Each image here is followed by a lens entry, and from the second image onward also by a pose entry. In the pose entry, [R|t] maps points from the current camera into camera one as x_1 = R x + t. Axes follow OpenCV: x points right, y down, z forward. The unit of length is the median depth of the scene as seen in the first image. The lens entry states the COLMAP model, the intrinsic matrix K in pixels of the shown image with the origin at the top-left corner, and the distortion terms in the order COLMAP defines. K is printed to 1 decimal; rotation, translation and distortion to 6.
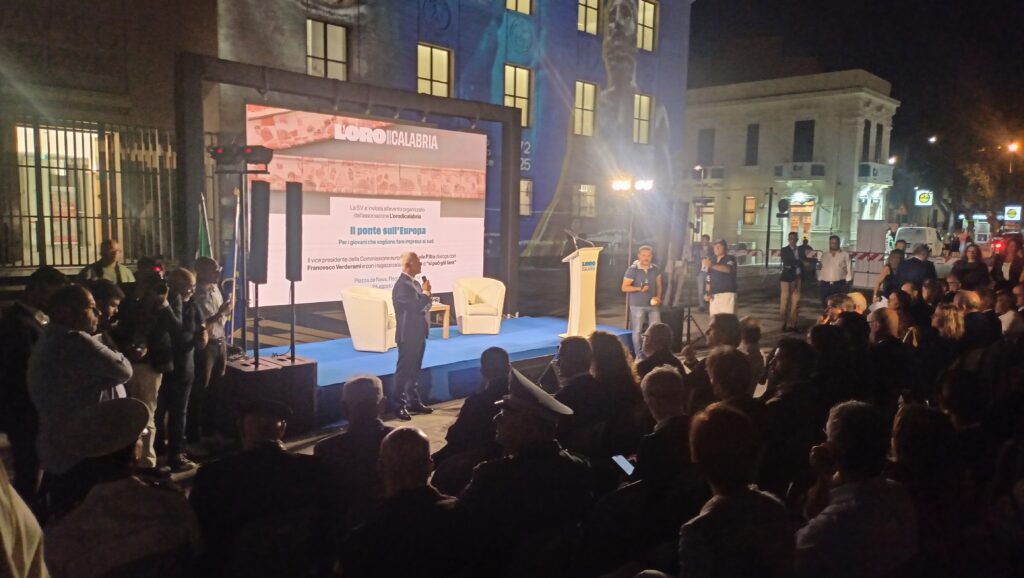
lens RADIAL K [[738.5, 0, 517.5], [0, 738.5, 295.9], [0, 0, 1]] dist [0.074994, -0.112751]
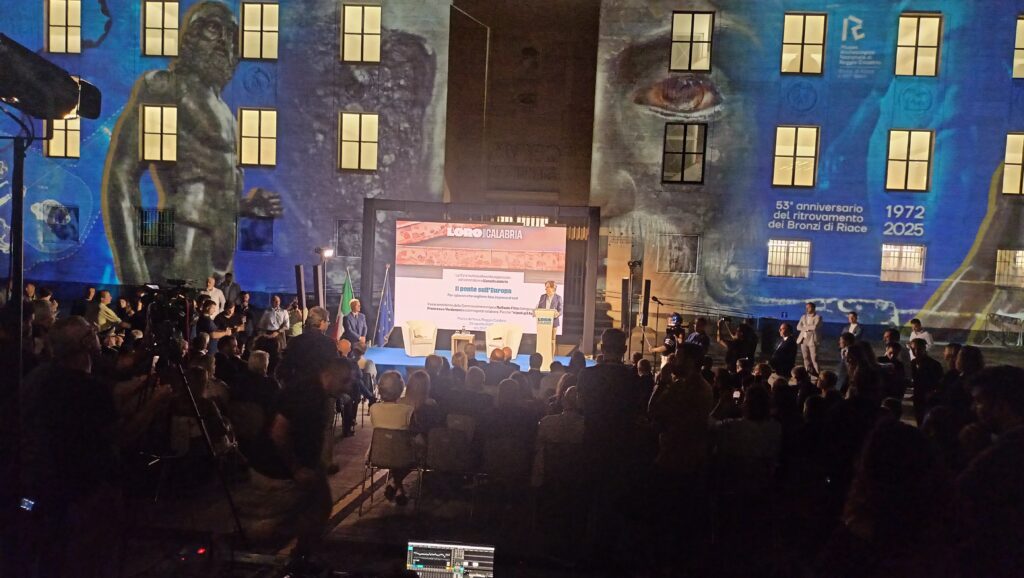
lens RADIAL K [[729.2, 0, 524.9], [0, 729.2, 304.6], [0, 0, 1]] dist [0.071798, -0.111545]
pose [[0.645753, 0.069464, -0.760380, 0.567707], [-0.111383, 0.993770, -0.003807, -0.030833], [0.755379, 0.087151, 0.649467, 0.018239]]
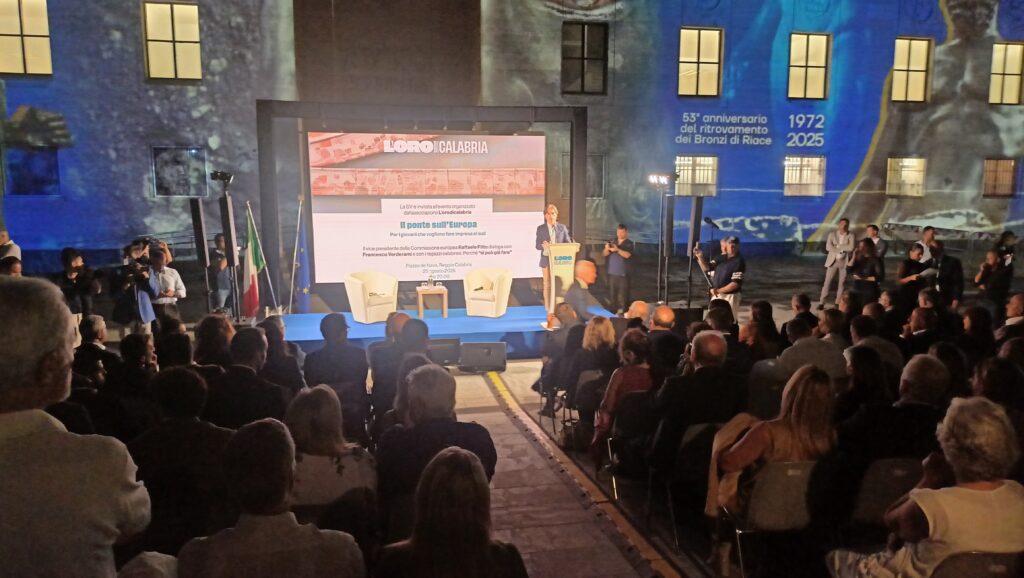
lens RADIAL K [[738.5, 0, 517.5], [0, 738.5, 295.9], [0, 0, 1]] dist [0.074994, -0.112751]
pose [[0.829927, 0.062419, -0.554369, 0.310988], [-0.043801, 0.997944, 0.046791, -0.017921], [0.556149, -0.014551, 0.830955, 0.038405]]
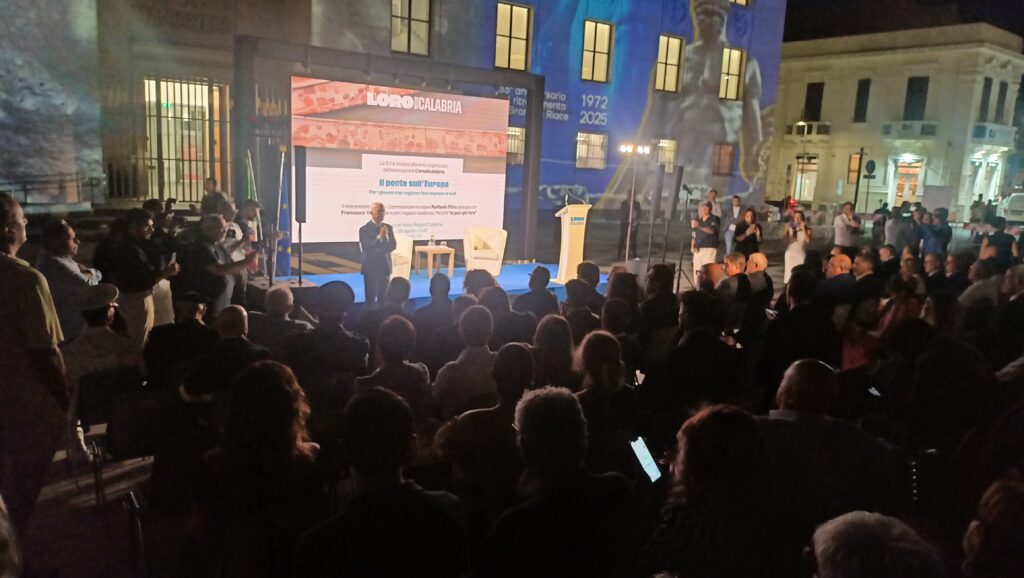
lens RADIAL K [[738.5, 0, 517.5], [0, 738.5, 295.9], [0, 0, 1]] dist [0.074994, -0.112751]
pose [[0.986618, 0.058943, -0.152024, 0.091314], [-0.048368, 0.996206, 0.072345, -0.001677], [0.155712, -0.064024, 0.985726, -0.074988]]
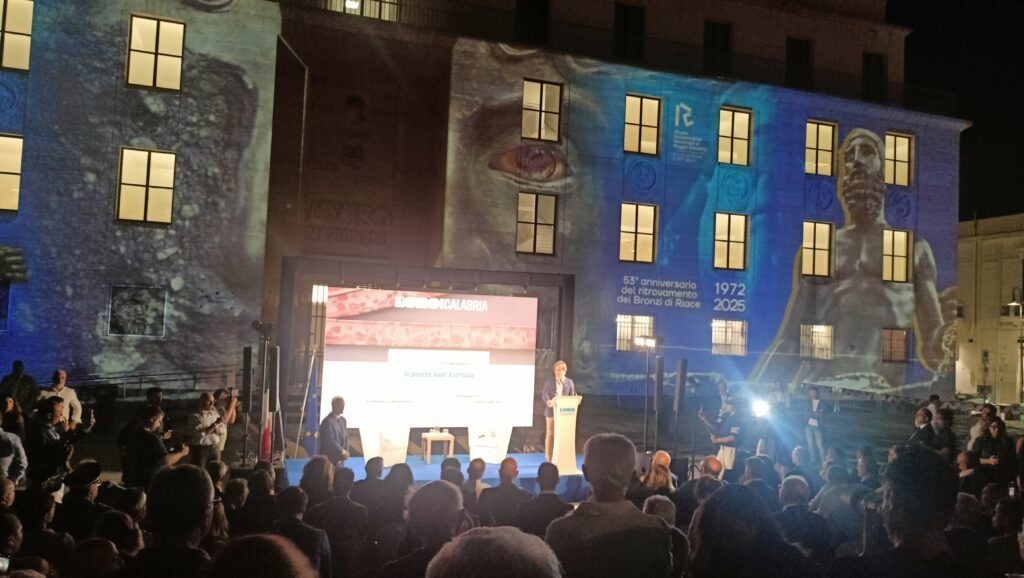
lens RADIAL K [[749.5, 0, 523.6], [0, 749.5, 303.5], [0, 0, 1]] dist [0.088651, -0.135849]
pose [[0.897638, -0.002171, -0.440728, 0.275459], [-0.068419, 0.987178, -0.144215, -0.016379], [0.435391, 0.159607, 0.885980, -0.059264]]
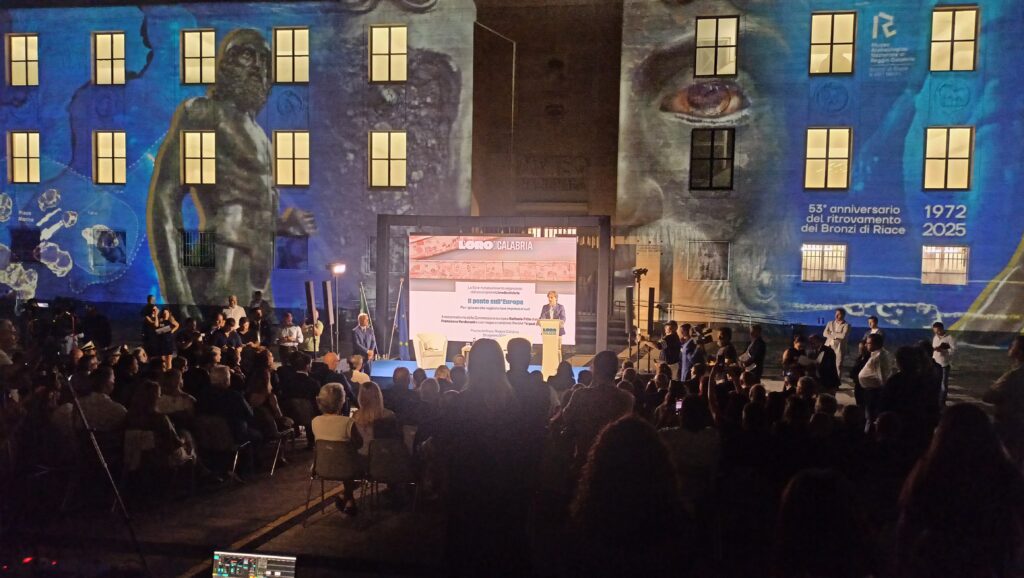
lens RADIAL K [[728.7, 0, 529.4], [0, 728.7, 305.3], [0, 0, 1]] dist [0.064220, -0.087741]
pose [[0.592762, 0.044116, -0.804168, 0.596481], [-0.091061, 0.995767, -0.012495, -0.034395], [0.800213, 0.080635, 0.594270, 0.056599]]
